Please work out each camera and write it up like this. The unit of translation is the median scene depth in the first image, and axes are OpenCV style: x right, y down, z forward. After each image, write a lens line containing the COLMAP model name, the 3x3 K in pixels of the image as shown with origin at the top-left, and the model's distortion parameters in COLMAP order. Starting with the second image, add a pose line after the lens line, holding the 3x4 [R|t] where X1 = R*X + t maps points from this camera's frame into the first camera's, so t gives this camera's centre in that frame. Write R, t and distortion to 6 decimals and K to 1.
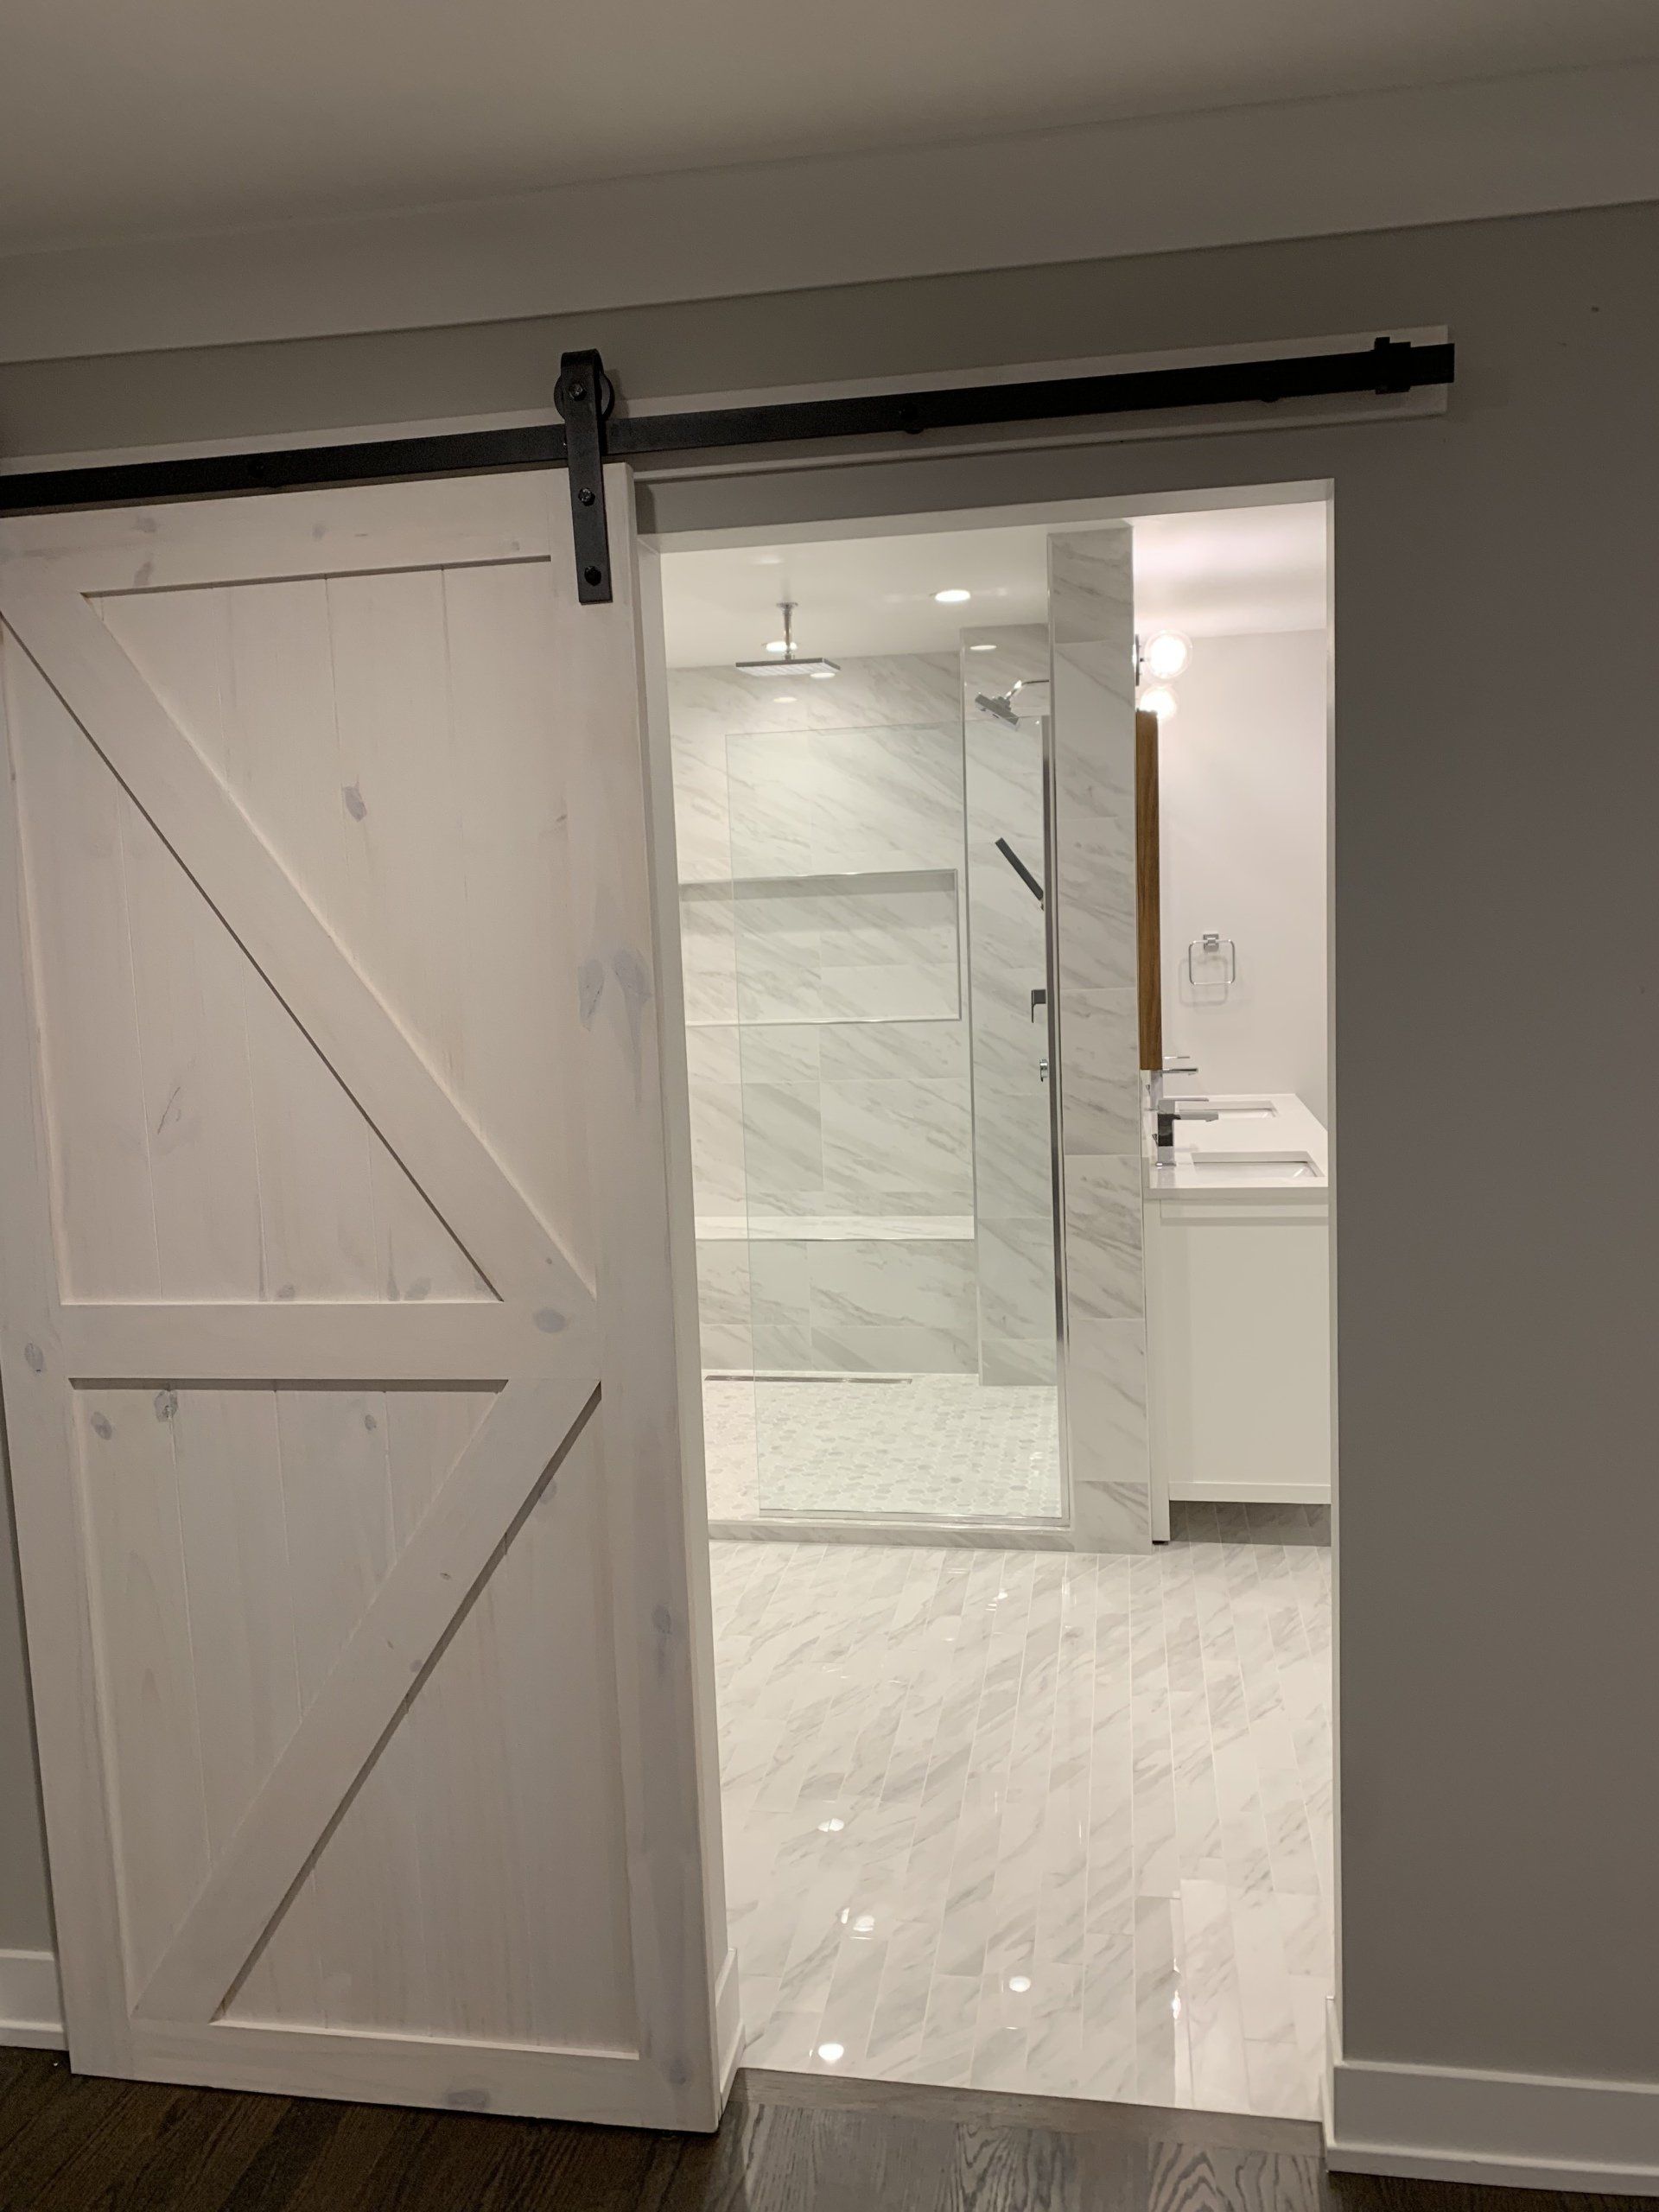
lens RADIAL K [[1700.4, 0, 829.5], [0, 1700.4, 1106.0], [0, 0, 1]] dist [0.102641, -0.154473]
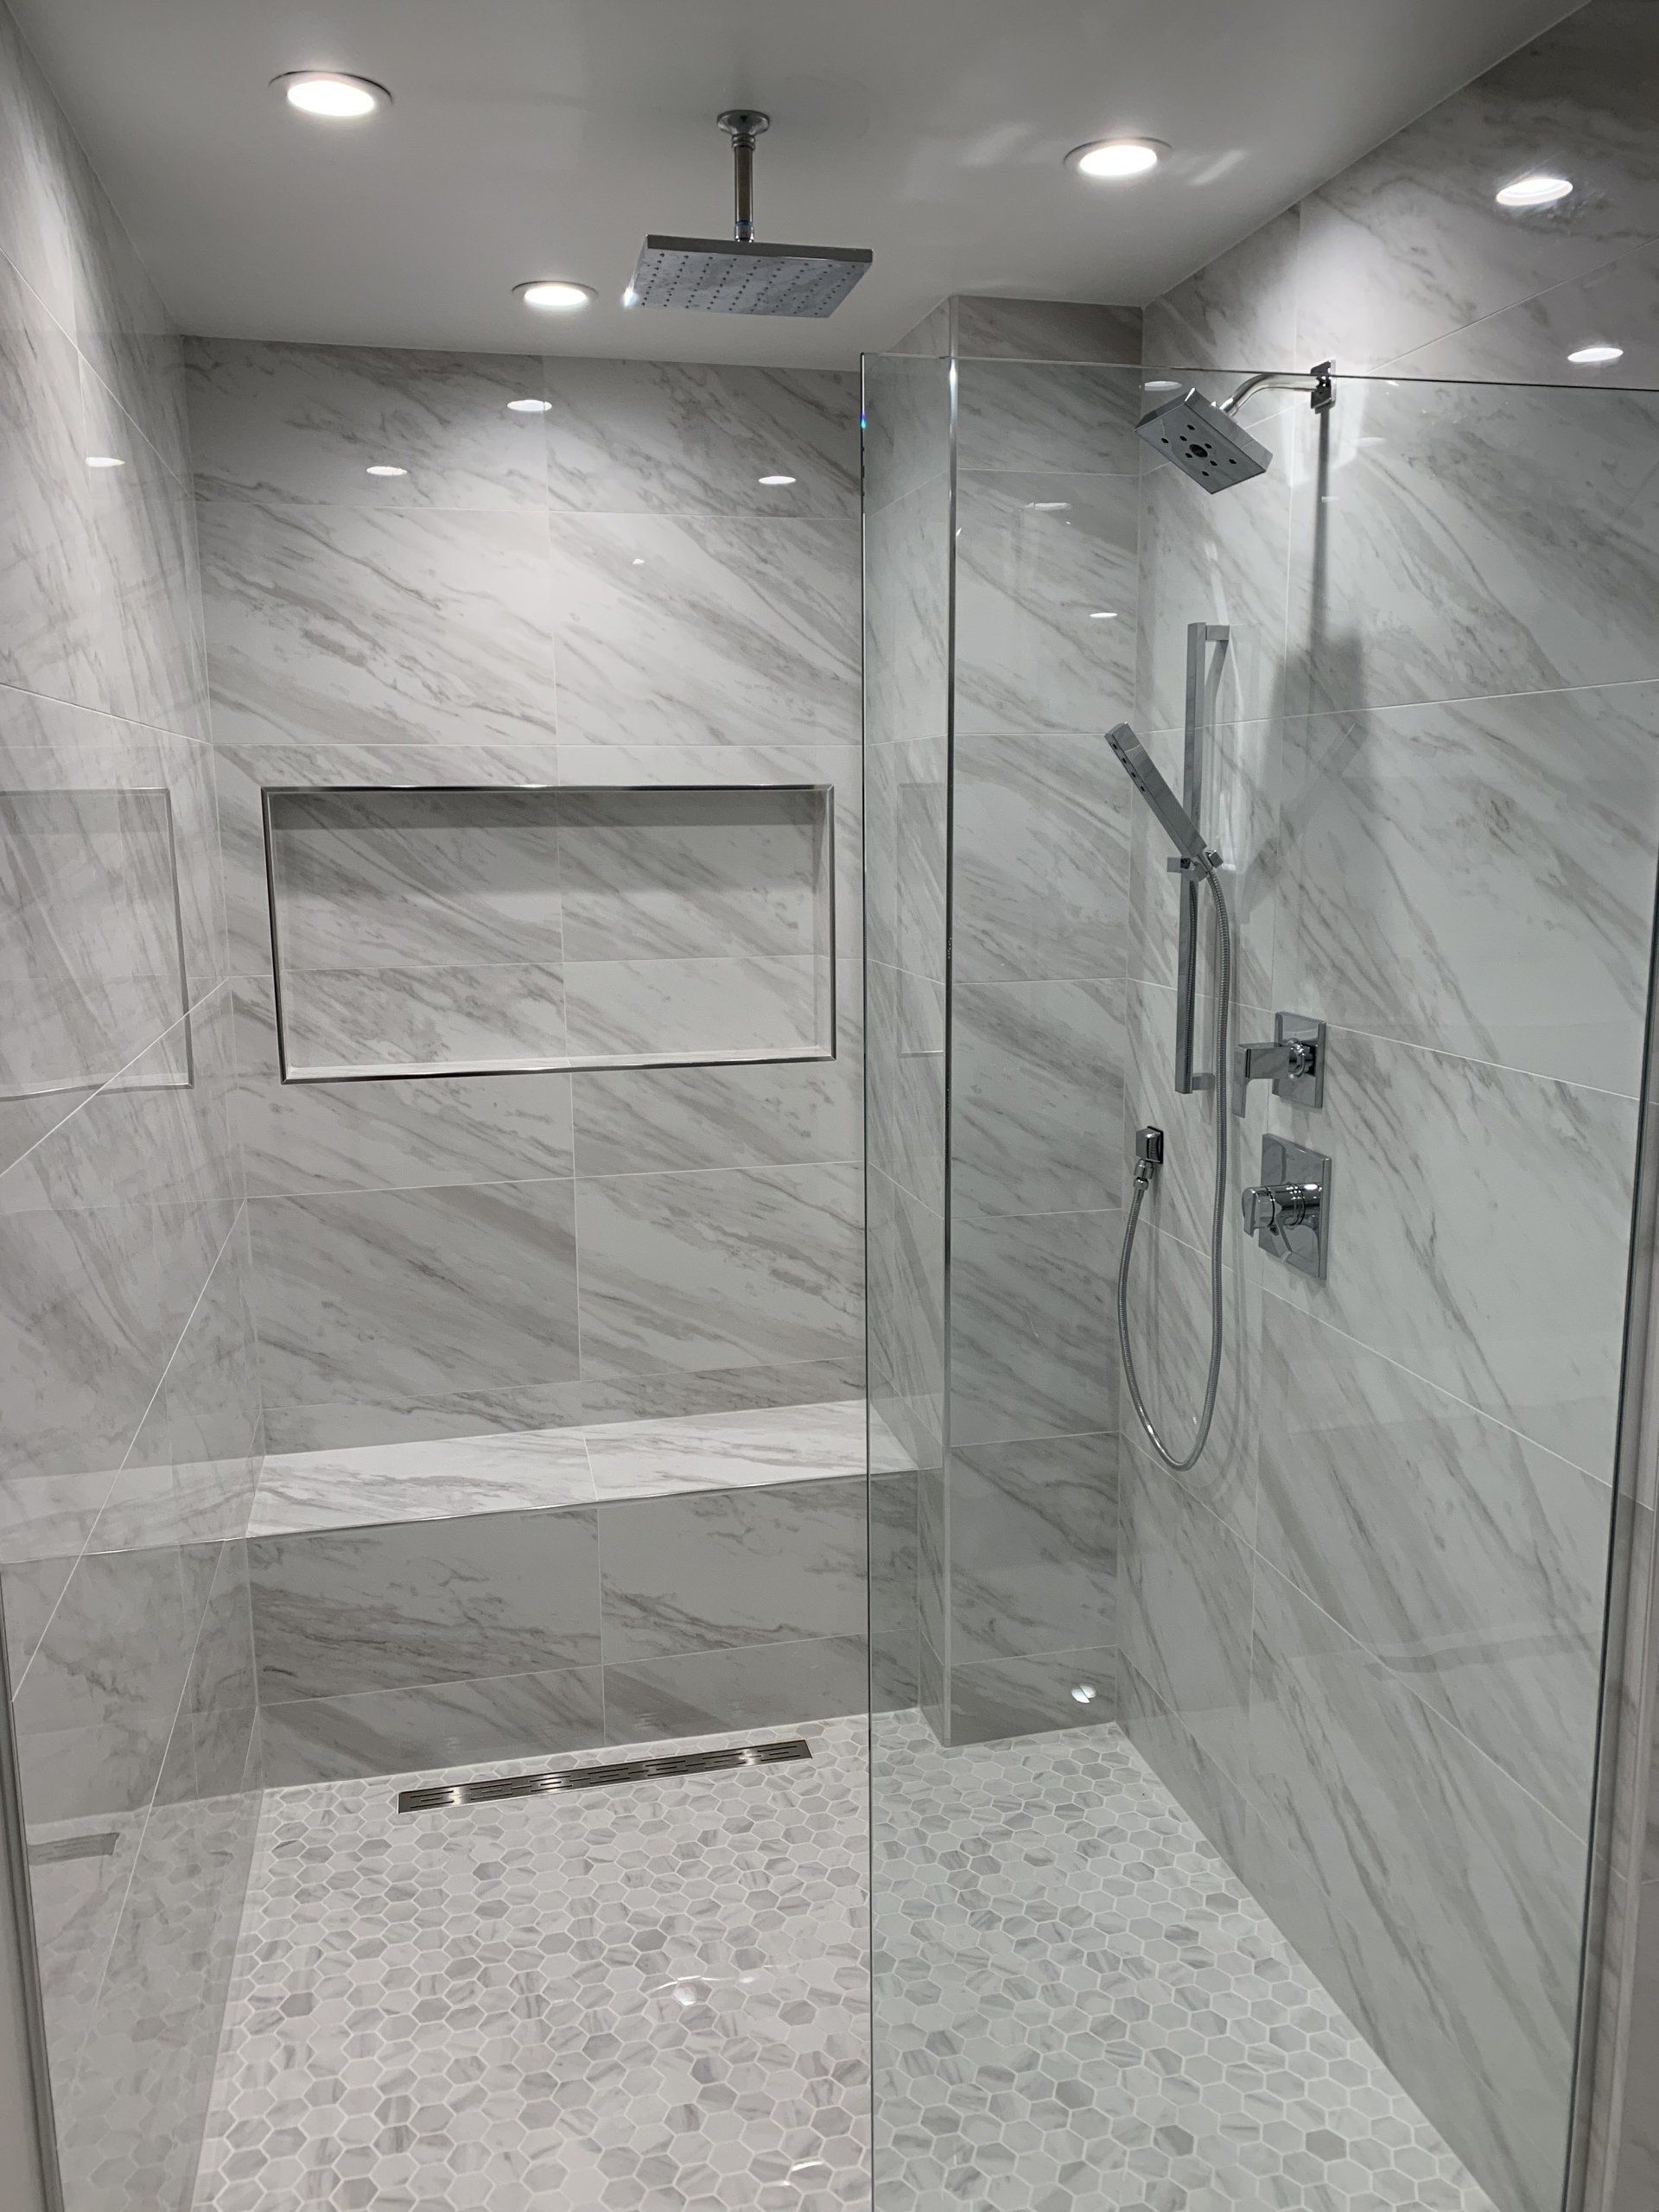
lens RADIAL K [[1753.7, 0, 835.4], [0, 1753.7, 1101.2], [0, 0, 1]] dist [0.103039, -0.107350]
pose [[0.922011, -0.040367, 0.385054, -0.158333], [0.022276, 0.998433, 0.051330, -0.072846], [-0.386523, -0.038749, 0.921466, 0.521797]]
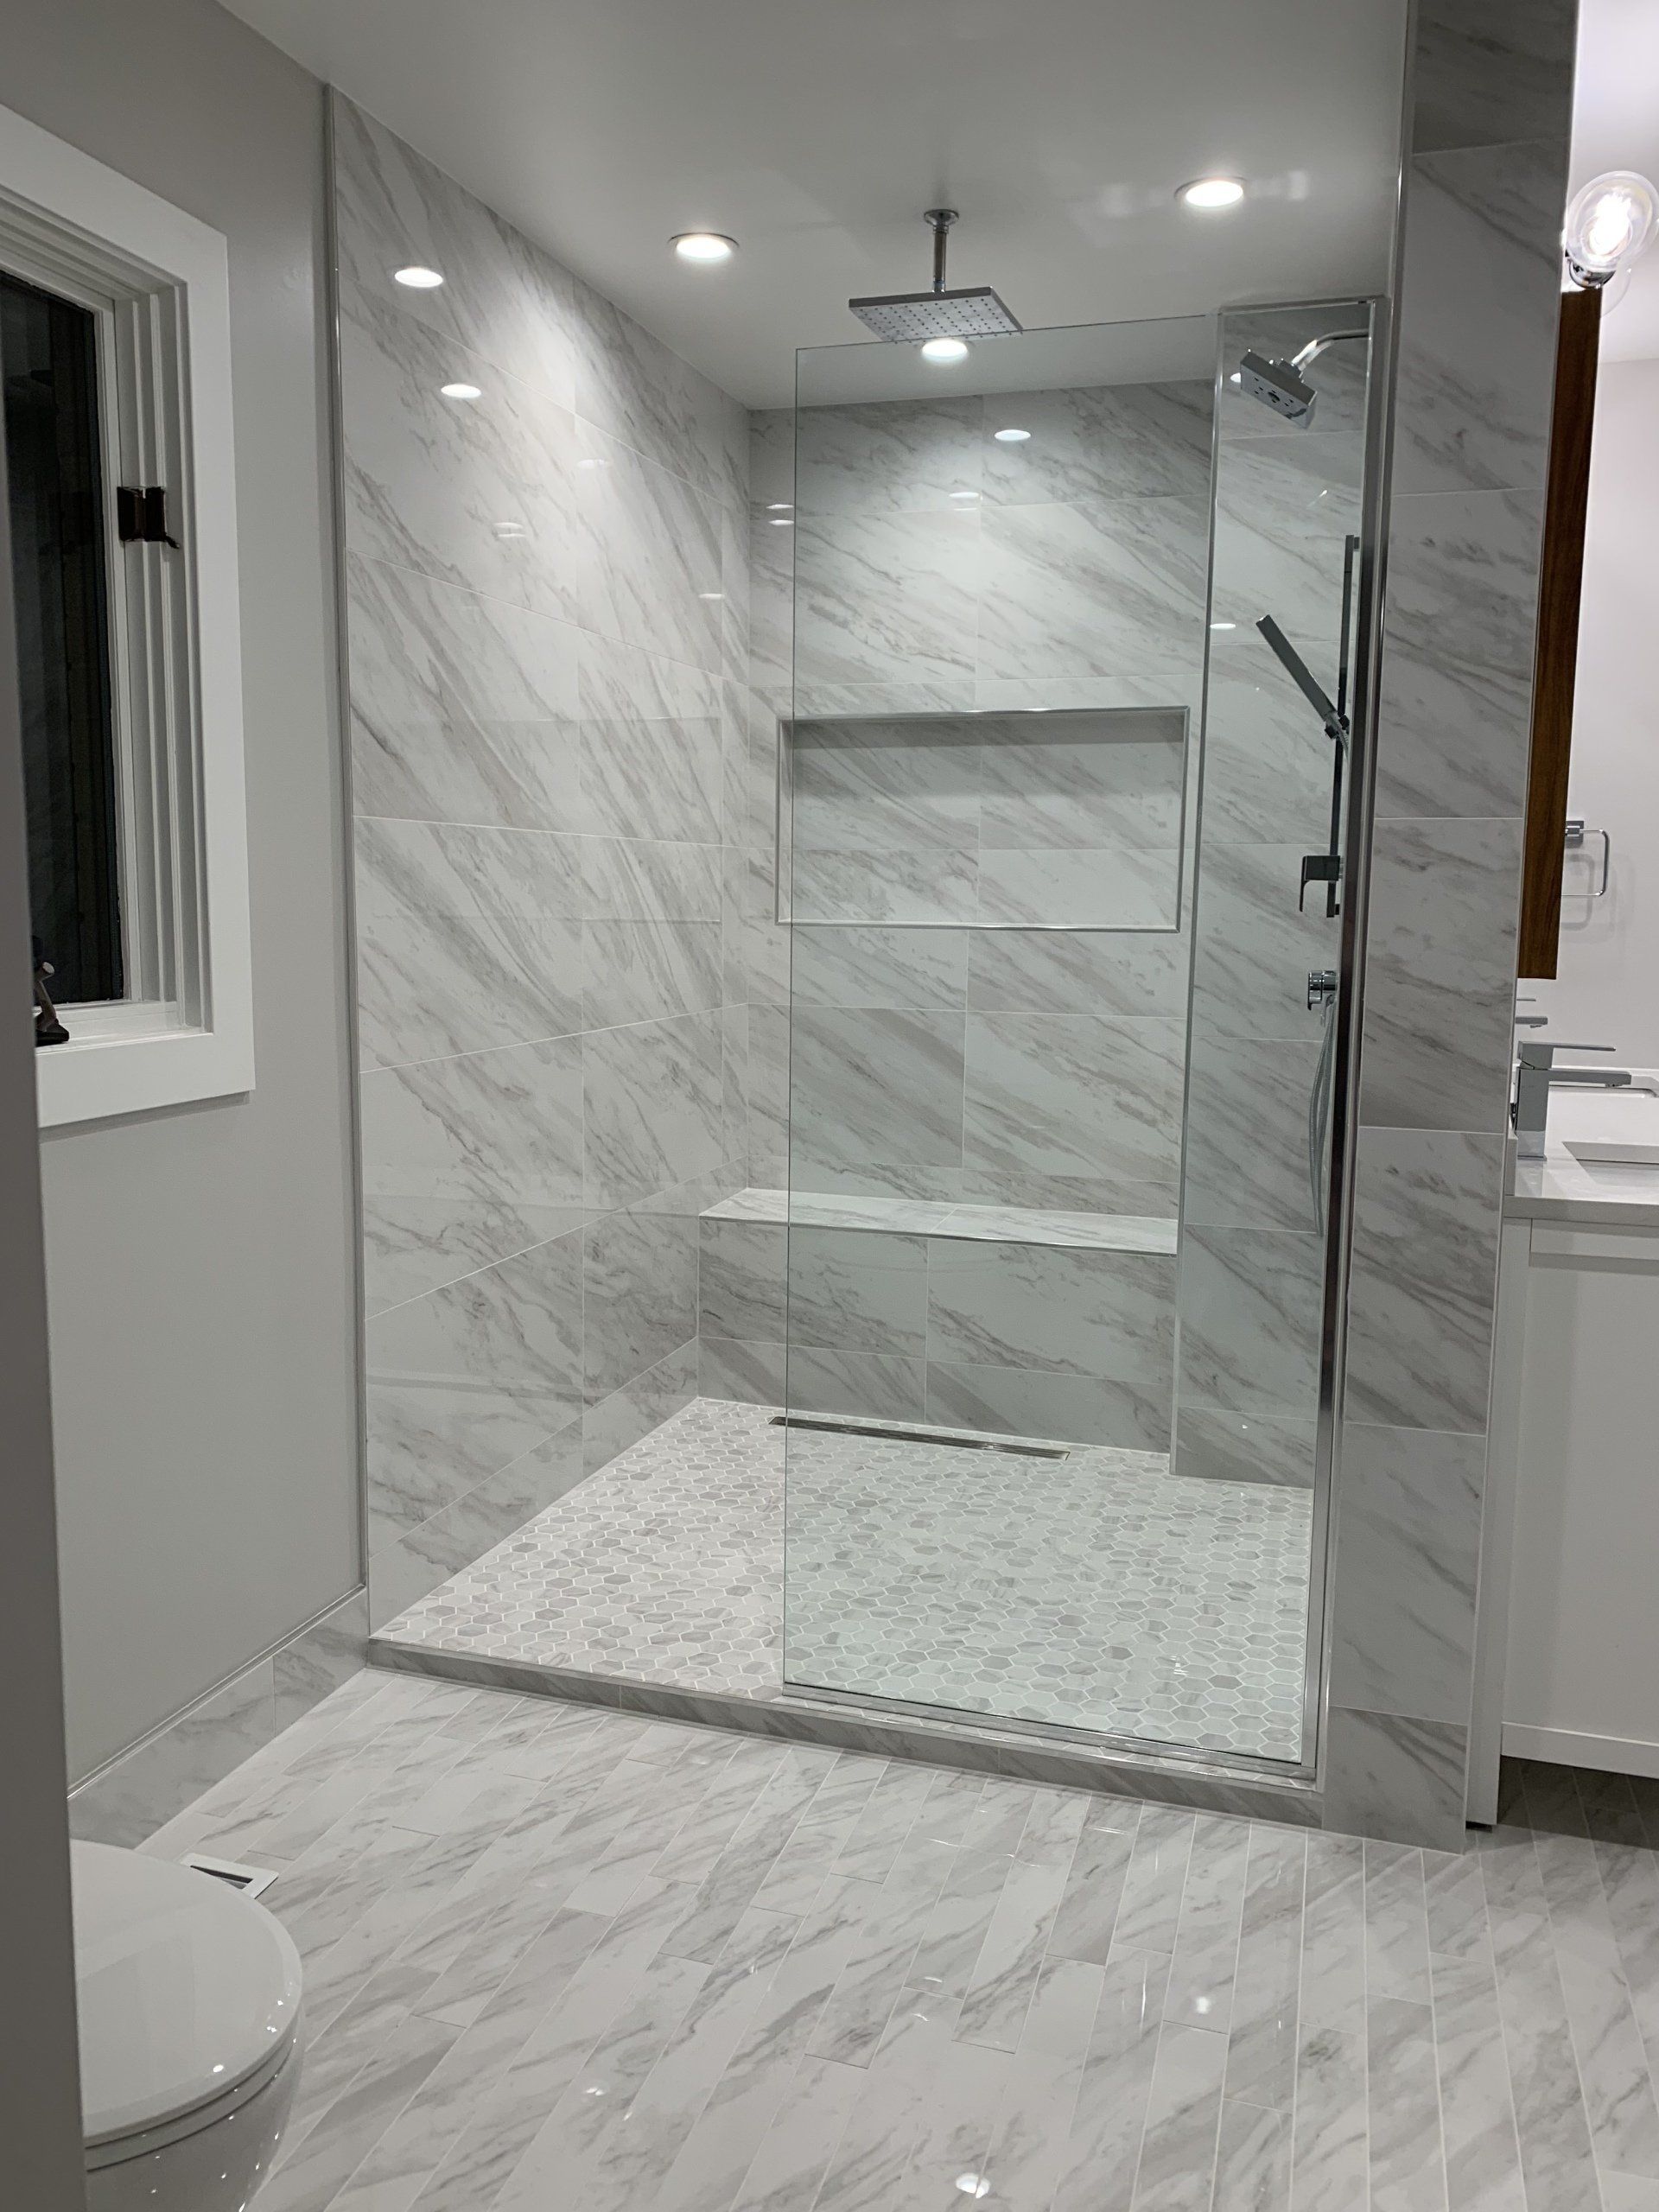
lens RADIAL K [[1717.4, 0, 810.6], [0, 1717.4, 1105.8], [0, 0, 1]] dist [0.093598, -0.168349]
pose [[0.989716, 0.066315, -0.126744, 0.026174], [-0.064751, 0.997766, 0.016431, 0.019082], [0.127550, -0.008056, 0.991799, 0.326066]]
